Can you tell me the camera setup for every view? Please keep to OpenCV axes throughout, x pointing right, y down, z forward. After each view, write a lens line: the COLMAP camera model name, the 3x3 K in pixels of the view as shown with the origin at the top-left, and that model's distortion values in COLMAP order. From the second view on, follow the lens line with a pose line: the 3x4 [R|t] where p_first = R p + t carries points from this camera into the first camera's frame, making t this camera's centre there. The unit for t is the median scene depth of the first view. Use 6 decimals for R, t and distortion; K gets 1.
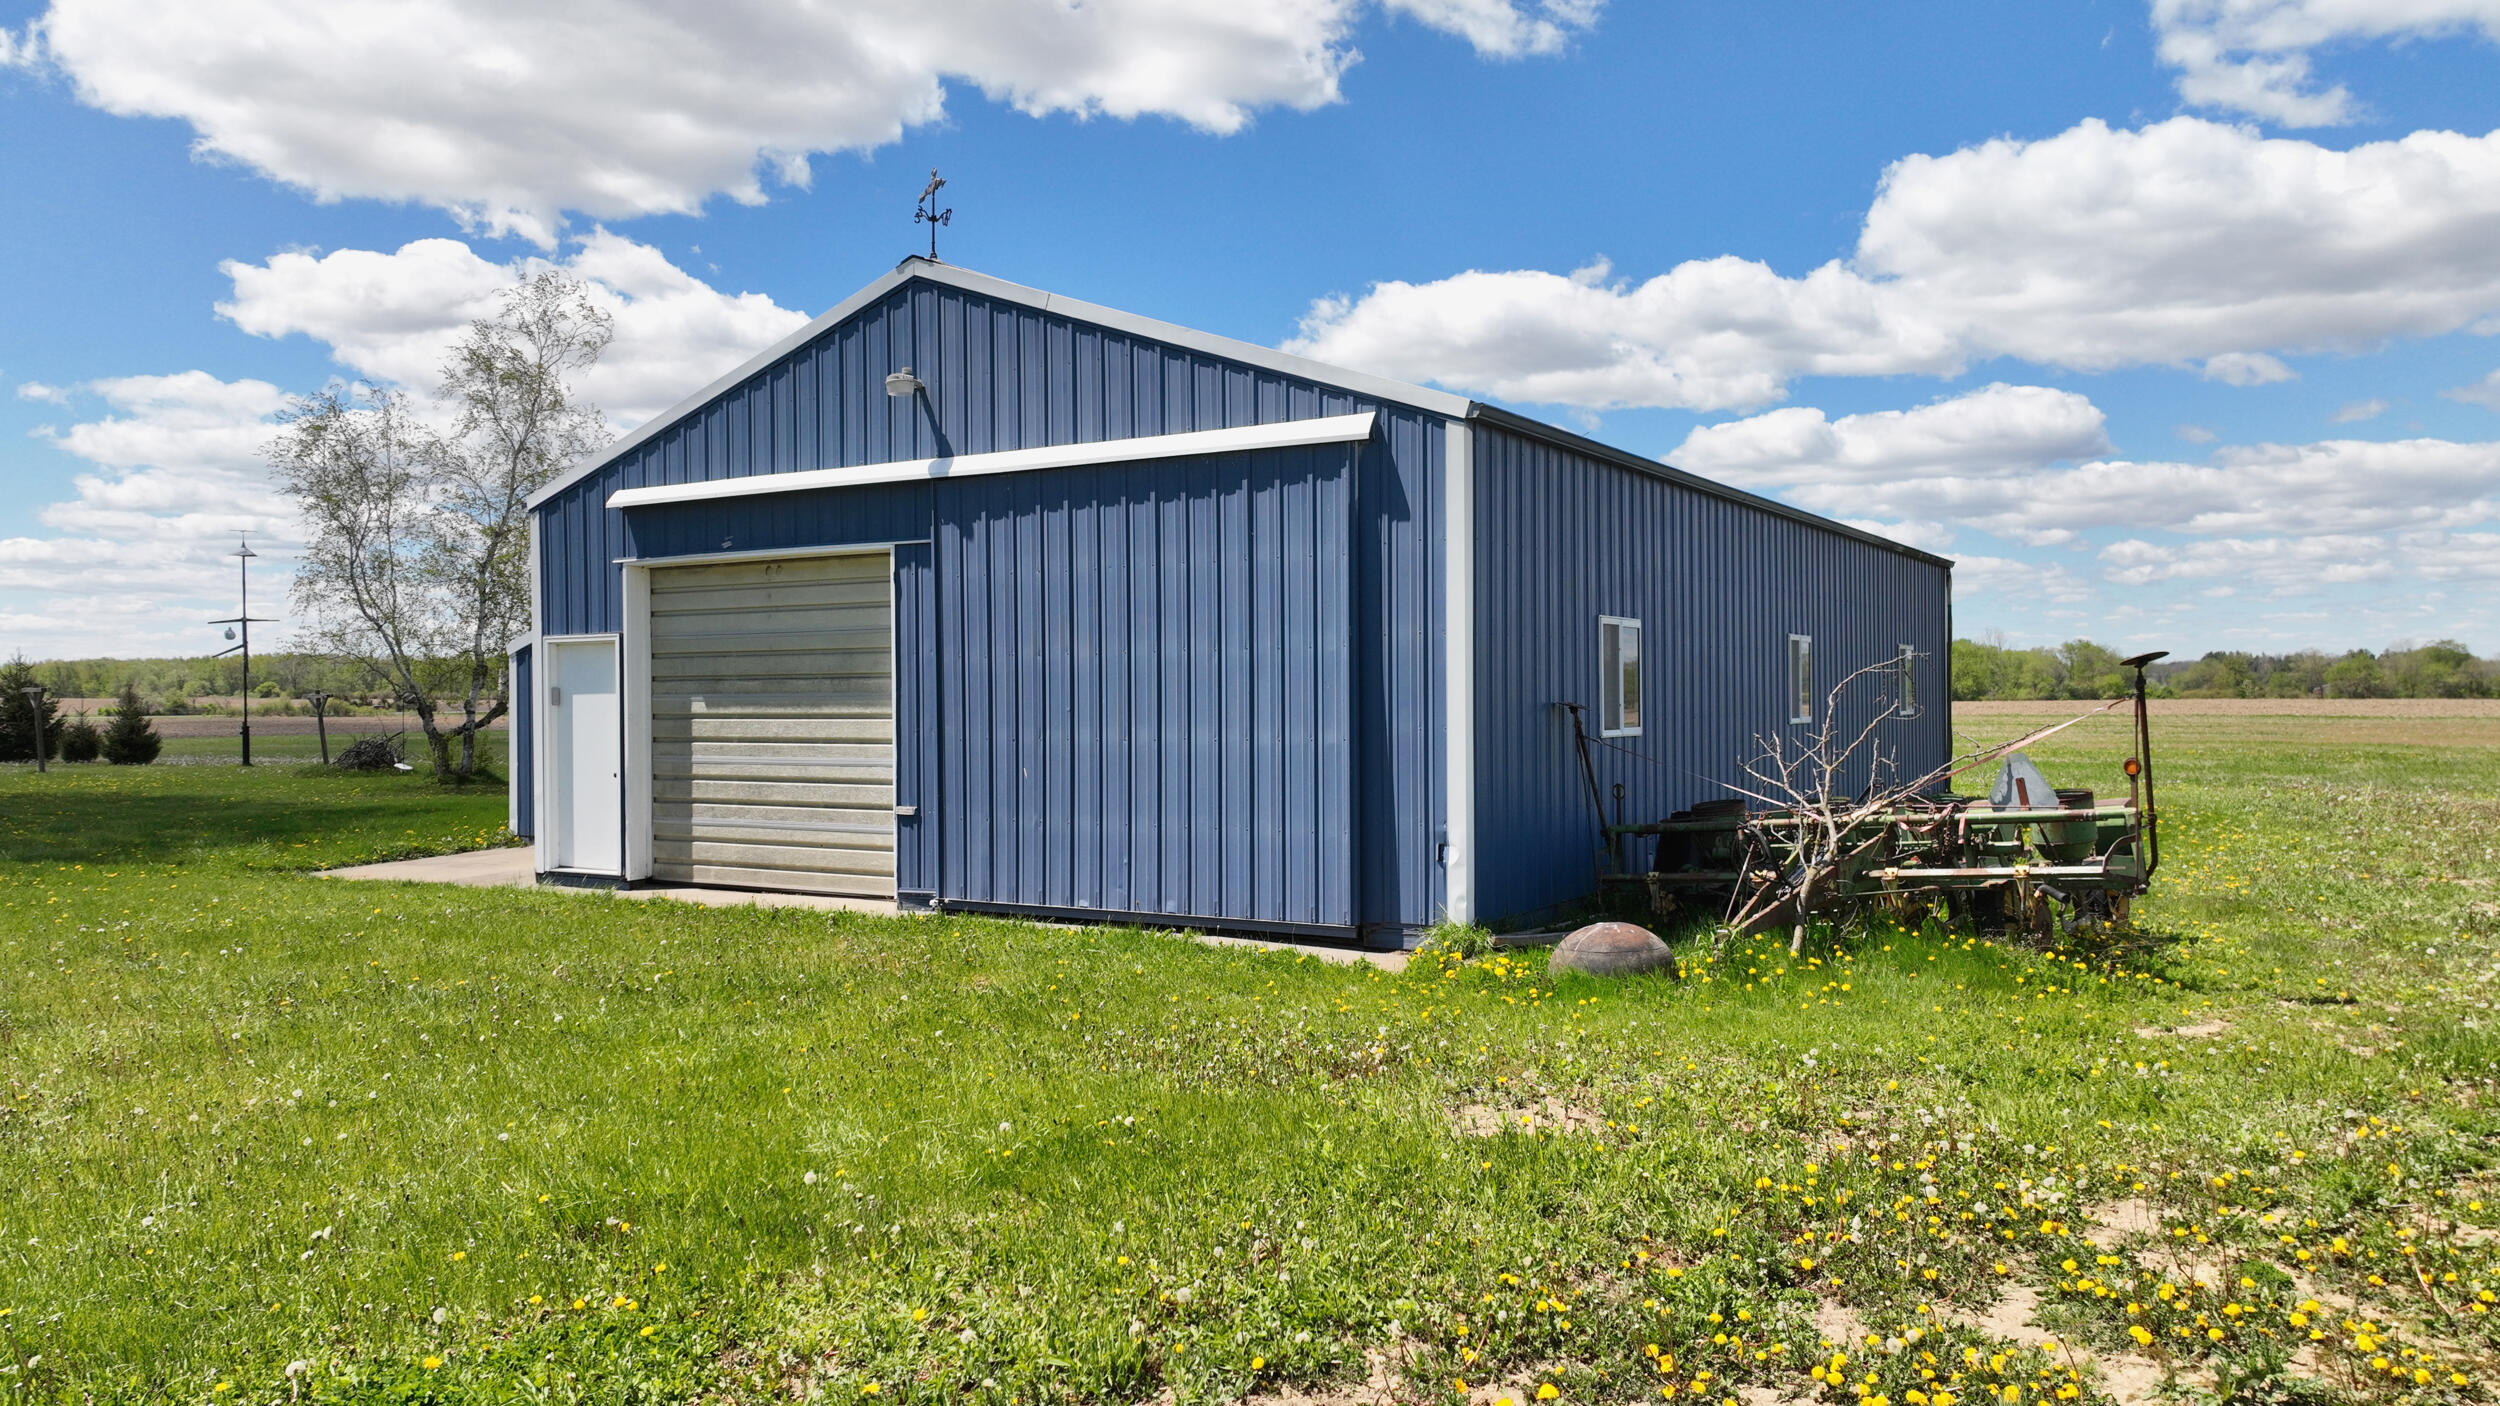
lens RADIAL K [[1765.3, 0, 1275.6], [0, 1765.3, 711.2], [0, 0, 1]] dist [0.001280, 0.023622]
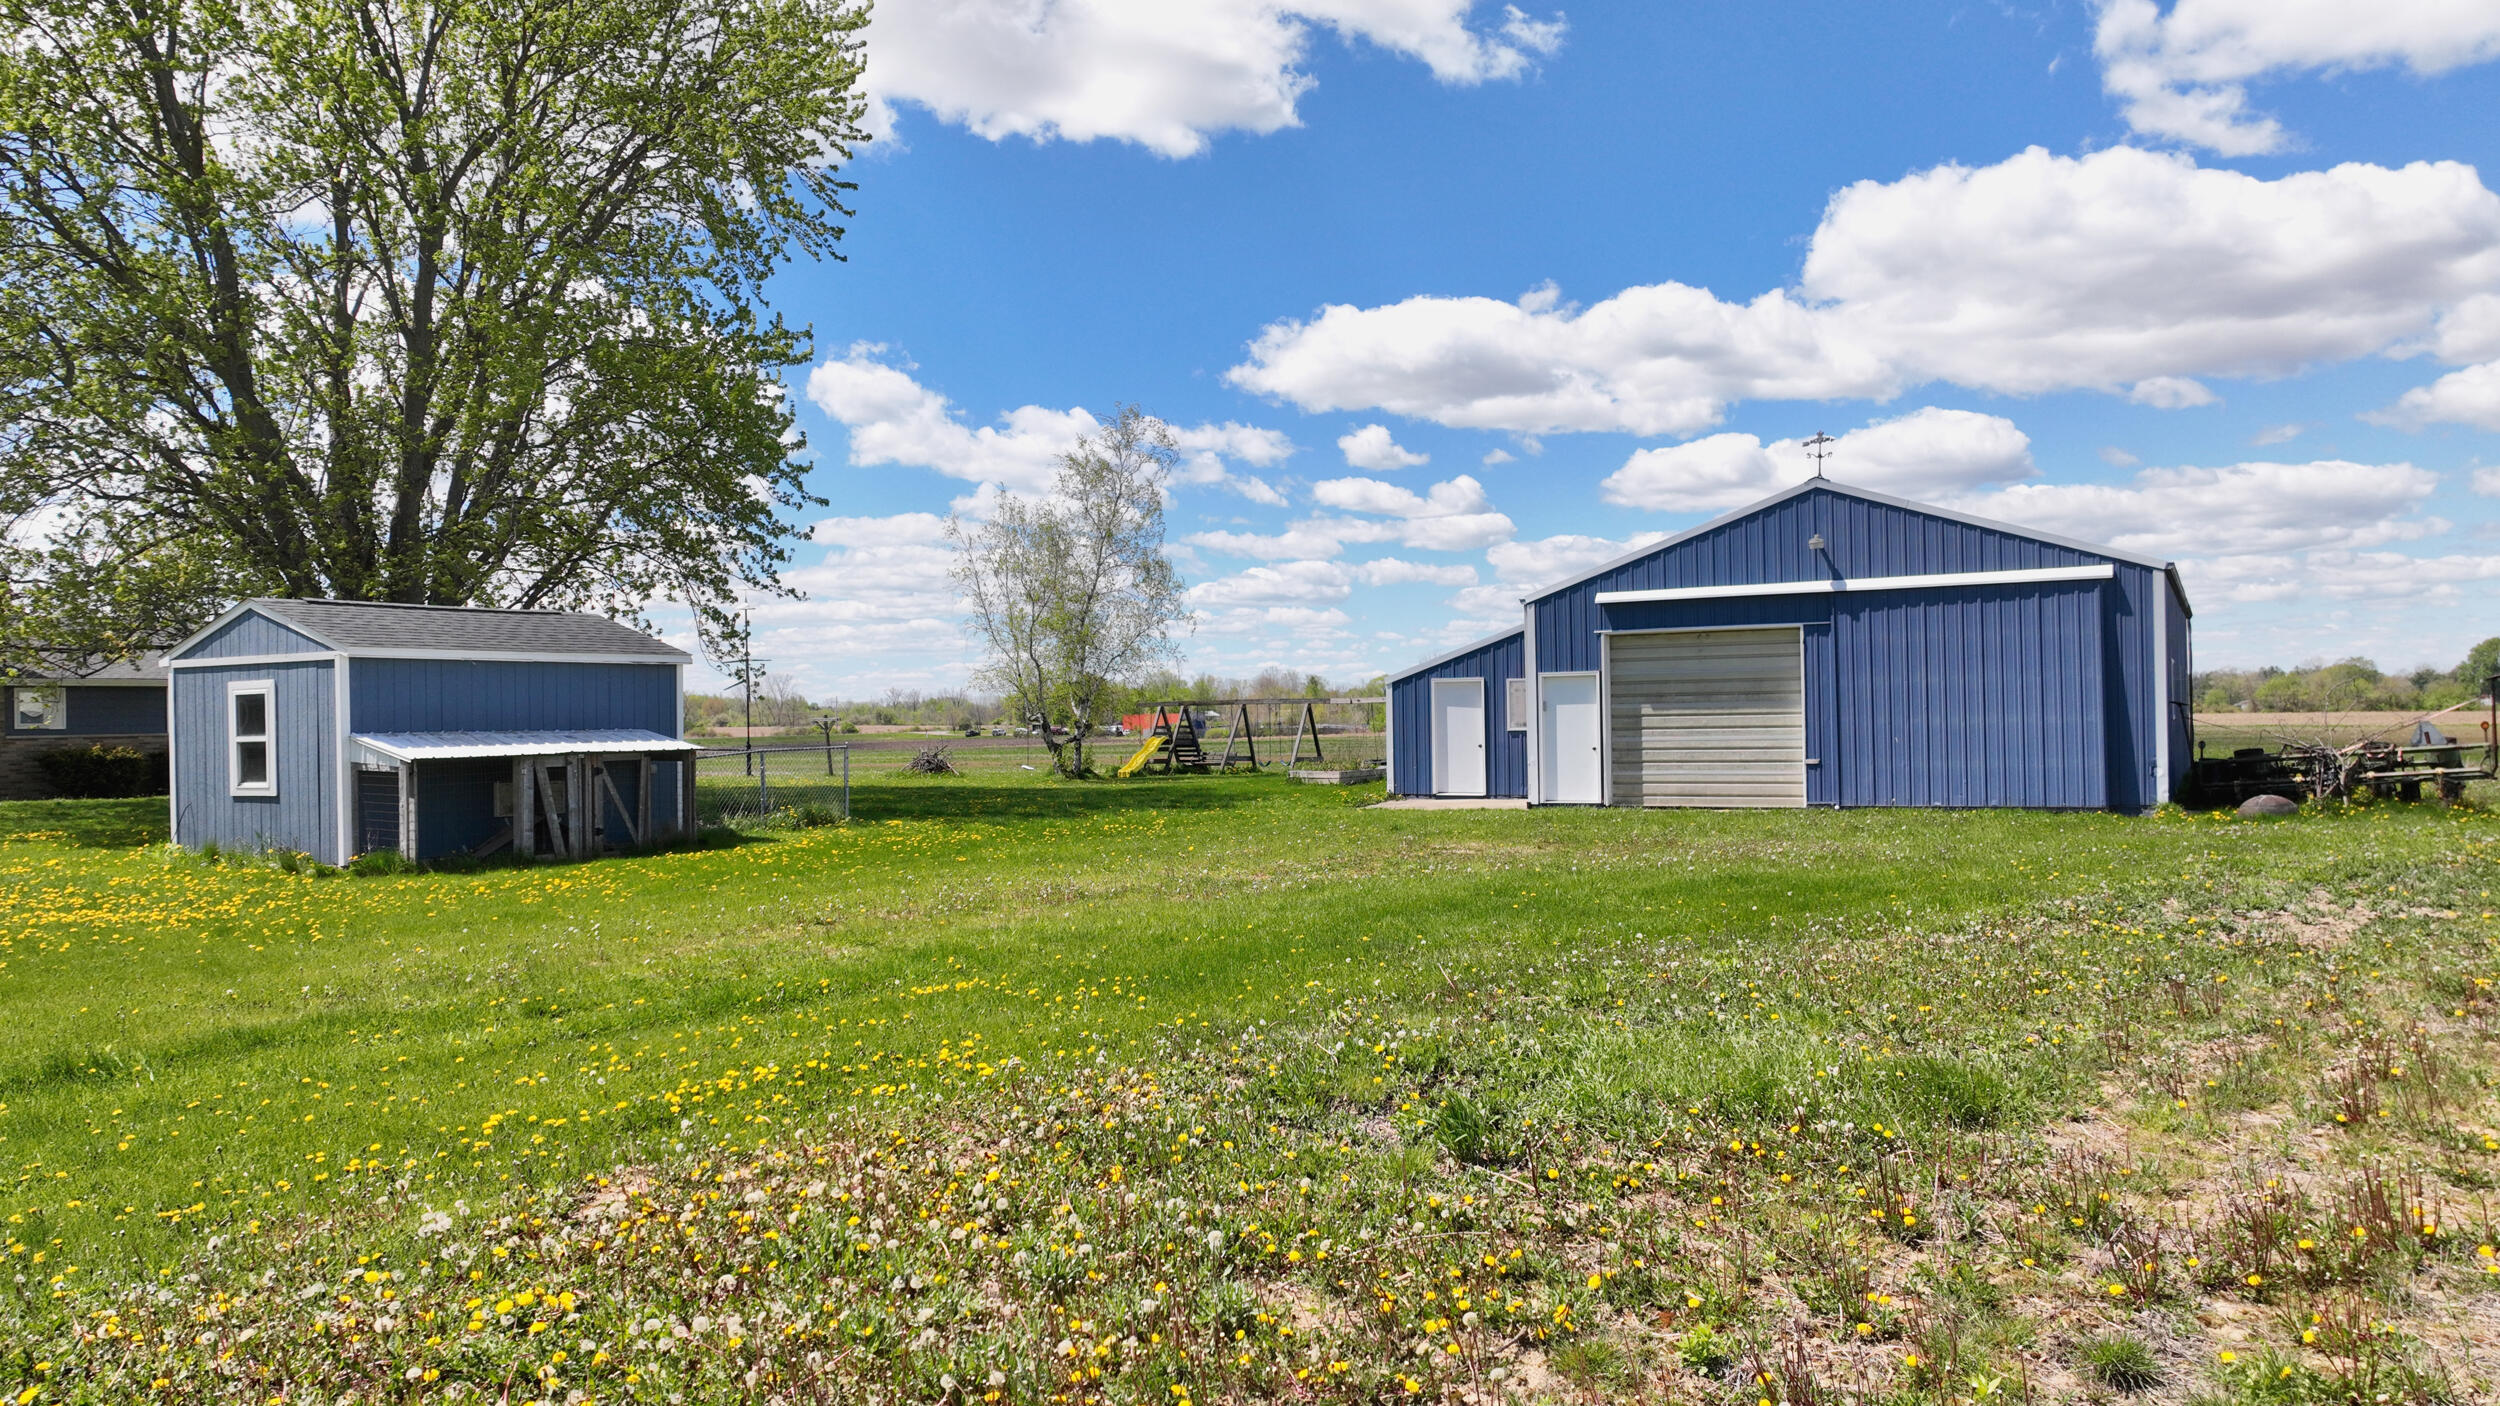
lens RADIAL K [[1756.8, 0, 1288.3], [0, 1756.8, 826.2], [0, 0, 1]] dist [0.011154, -0.010976]
pose [[0.999232, -0.010072, 0.037869, -0.064031], [0.008181, 0.998727, 0.049766, 0.001942], [-0.038322, -0.049418, 0.998043, -0.068650]]
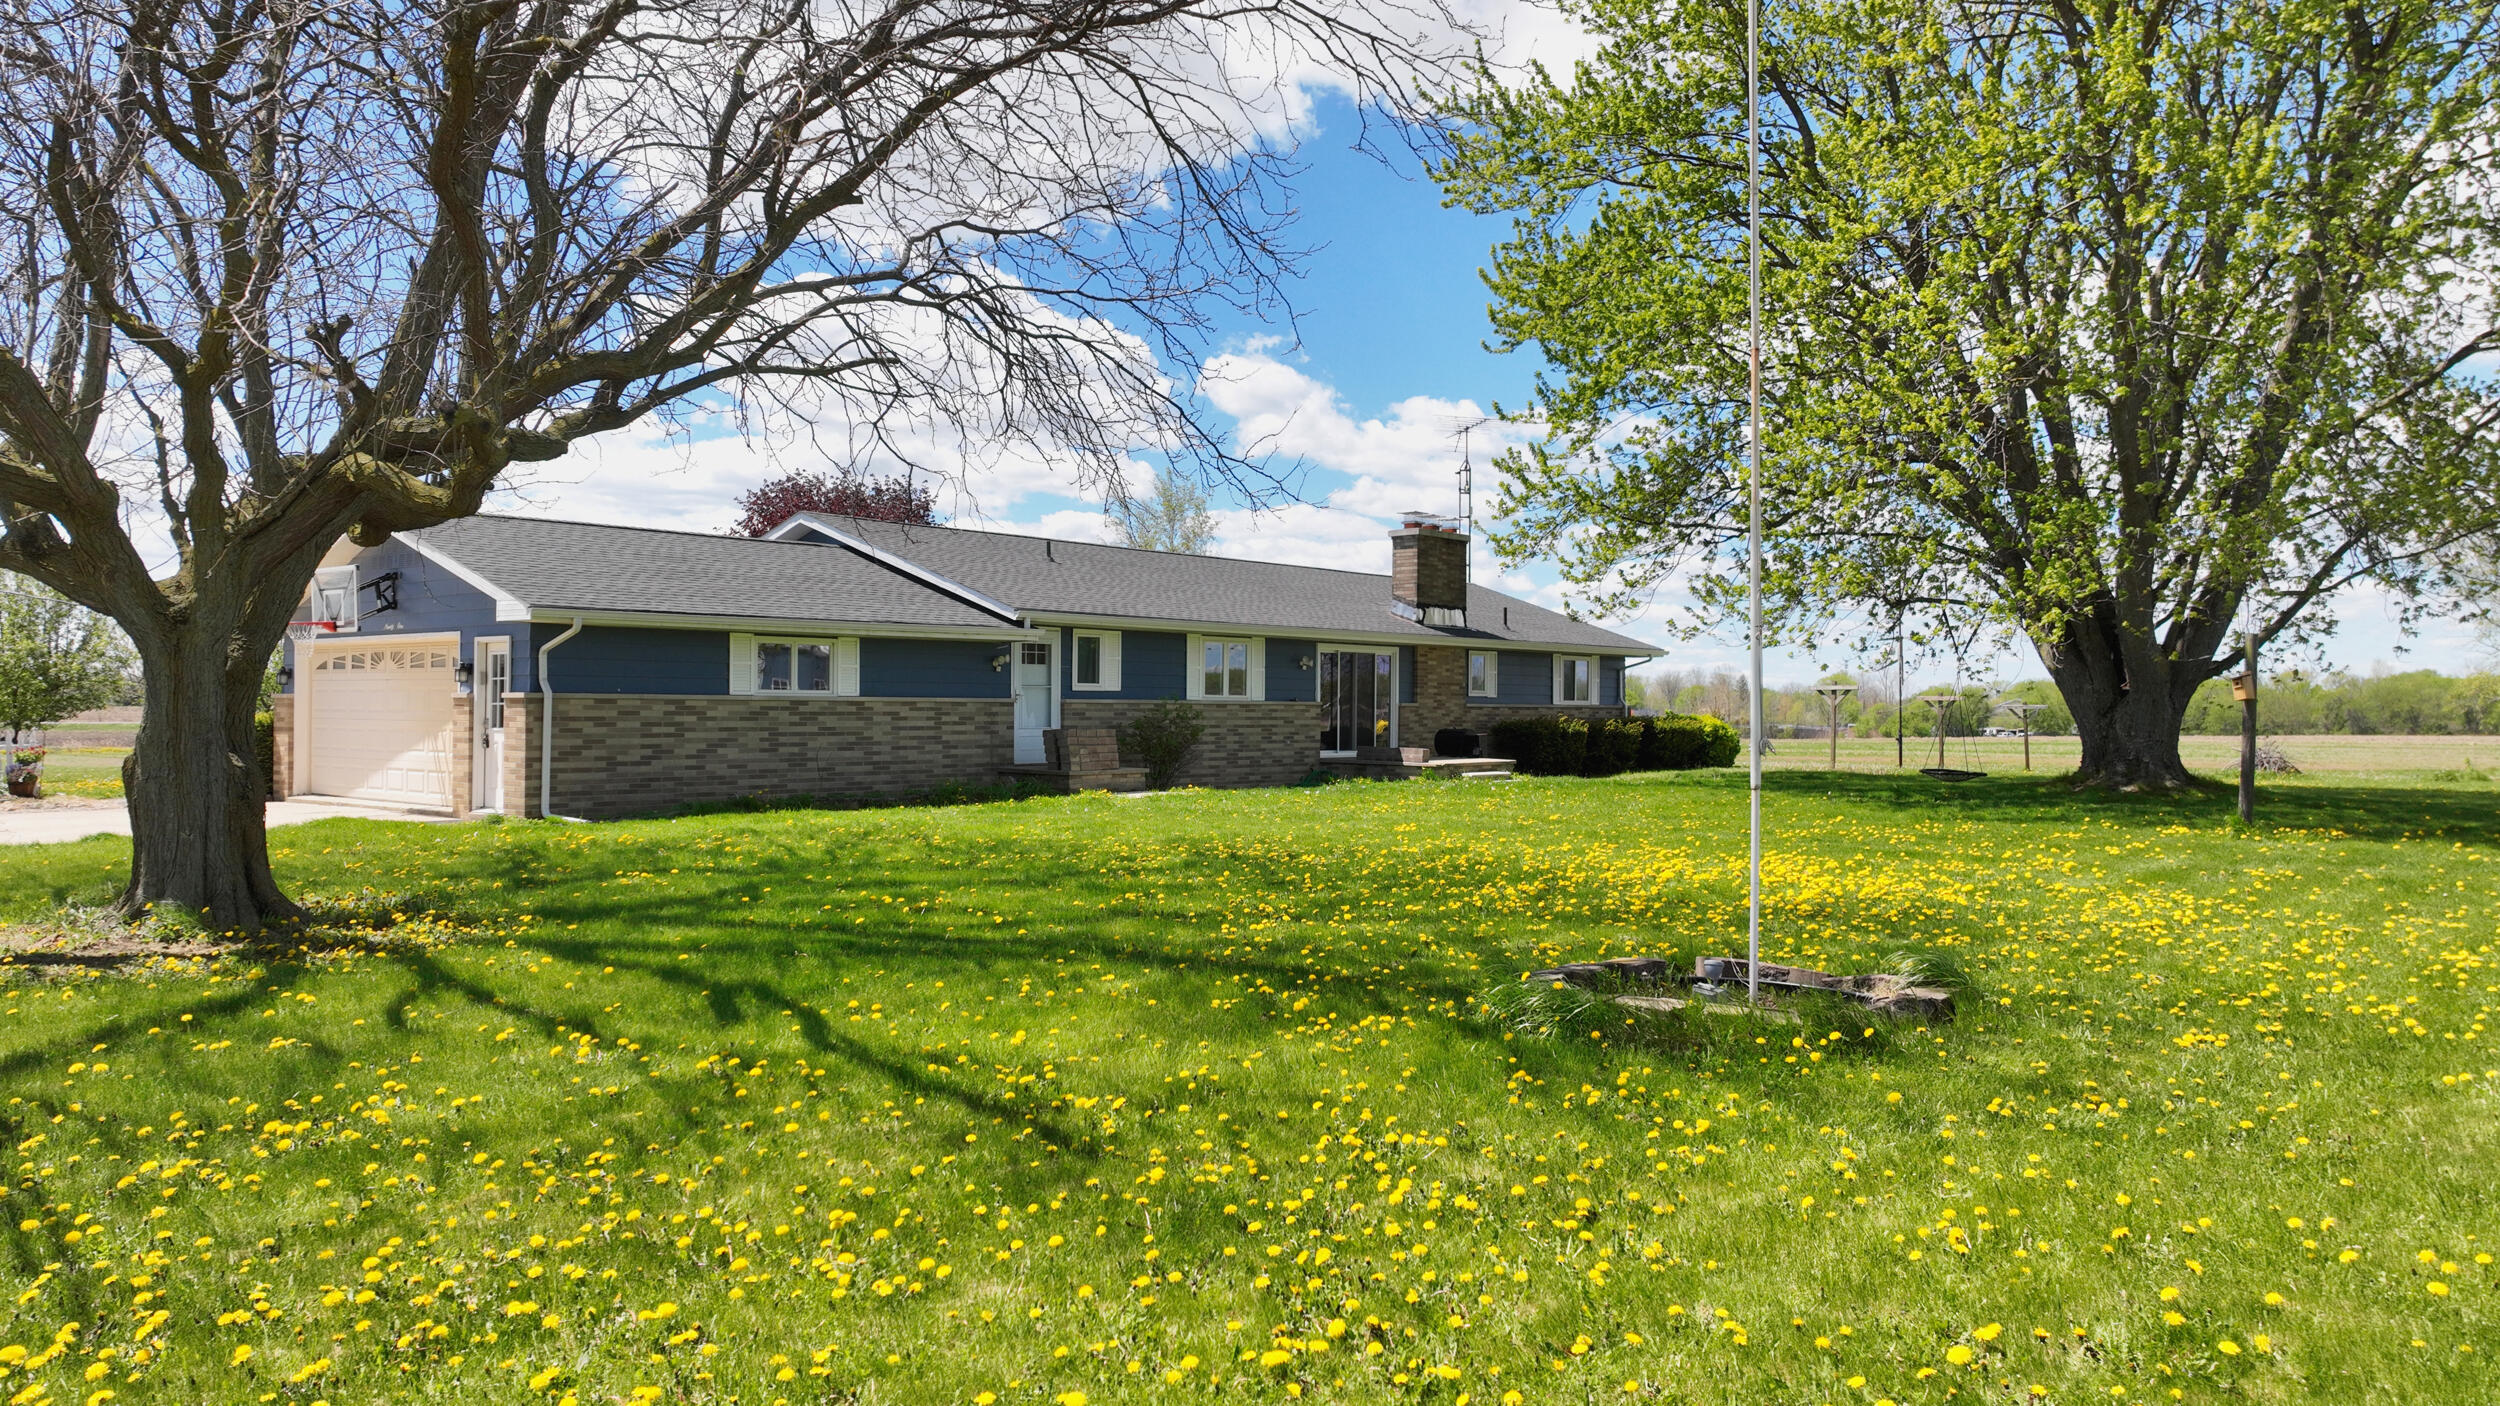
lens RADIAL K [[1764.9, 0, 1252.4], [0, 1764.9, 699.3], [0, 0, 1]] dist [0.009051, 0.013304]
pose [[0.985930, 0.014952, -0.166487, -0.201501], [-0.017786, 0.999721, -0.015544, 0.003662], [0.166208, 0.018286, 0.985921, -0.042166]]
